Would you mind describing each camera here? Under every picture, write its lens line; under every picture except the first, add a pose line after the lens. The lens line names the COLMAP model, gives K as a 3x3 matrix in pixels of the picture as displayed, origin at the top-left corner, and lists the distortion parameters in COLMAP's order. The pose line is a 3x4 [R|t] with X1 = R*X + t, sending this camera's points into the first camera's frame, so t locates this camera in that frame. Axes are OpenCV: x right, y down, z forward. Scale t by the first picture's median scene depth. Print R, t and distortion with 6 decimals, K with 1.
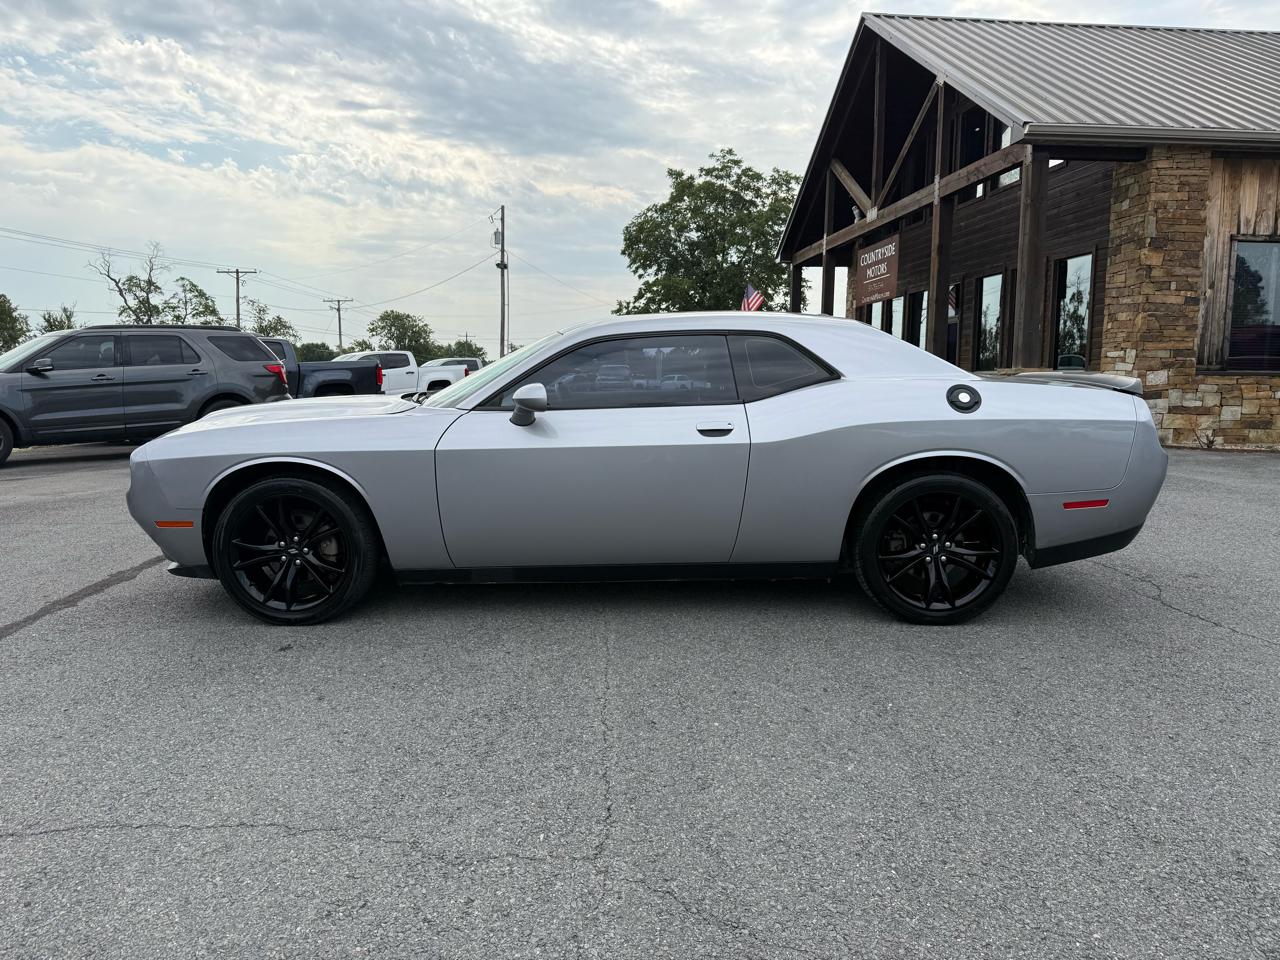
lens RADIAL K [[912.5, 0, 640.0], [0, 912.5, 480.0], [0, 0, 1]] dist [-0.003962, -0.004271]
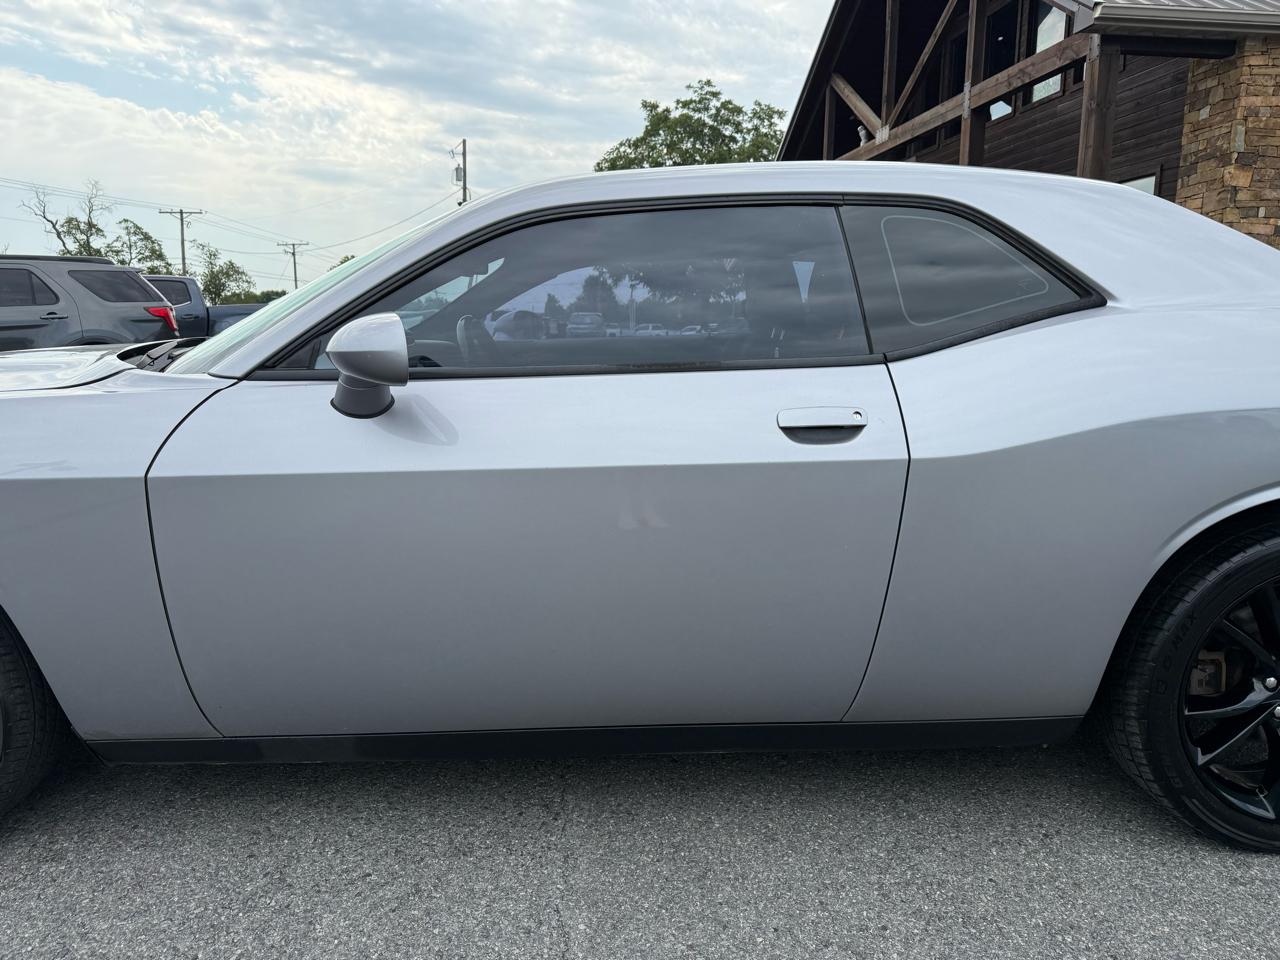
lens RADIAL K [[925.9, 0, 640.0], [0, 925.9, 480.0], [0, 0, 1]] dist [-0.006296, 0.001664]
pose [[0.999553, -0.004007, 0.029611, -0.003446], [0.002463, 0.998644, 0.051997, -0.012561], [-0.029780, -0.051901, 0.998208, 0.137010]]
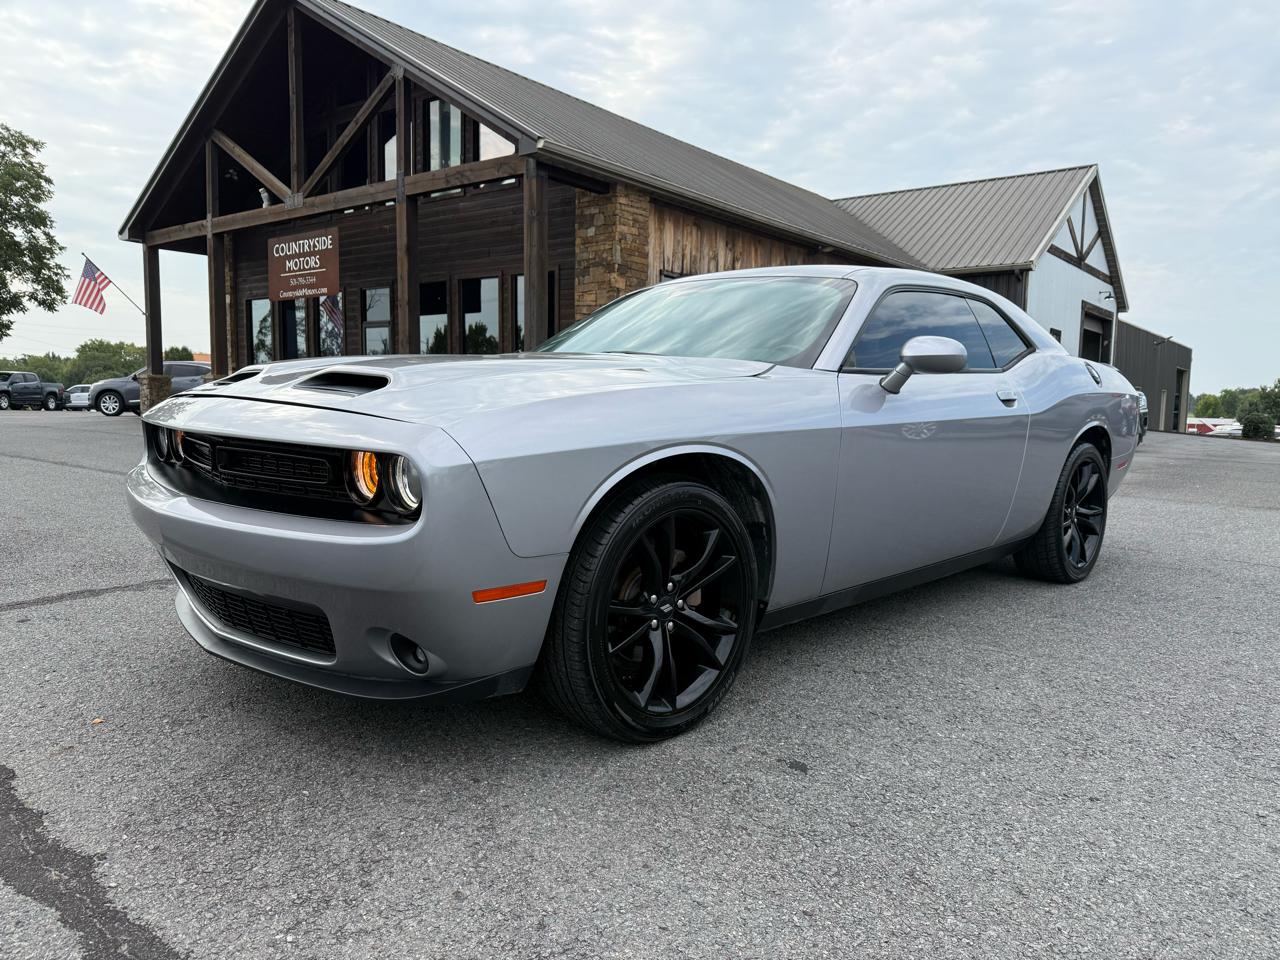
lens RADIAL K [[925.9, 0, 640.0], [0, 925.9, 480.0], [0, 0, 1]] dist [-0.006296, 0.001664]
pose [[0.706550, -0.036506, 0.706721, -0.192554], [0.050774, 0.998710, 0.000827, 0.000820], [-0.705839, 0.035299, 0.707492, 0.146180]]
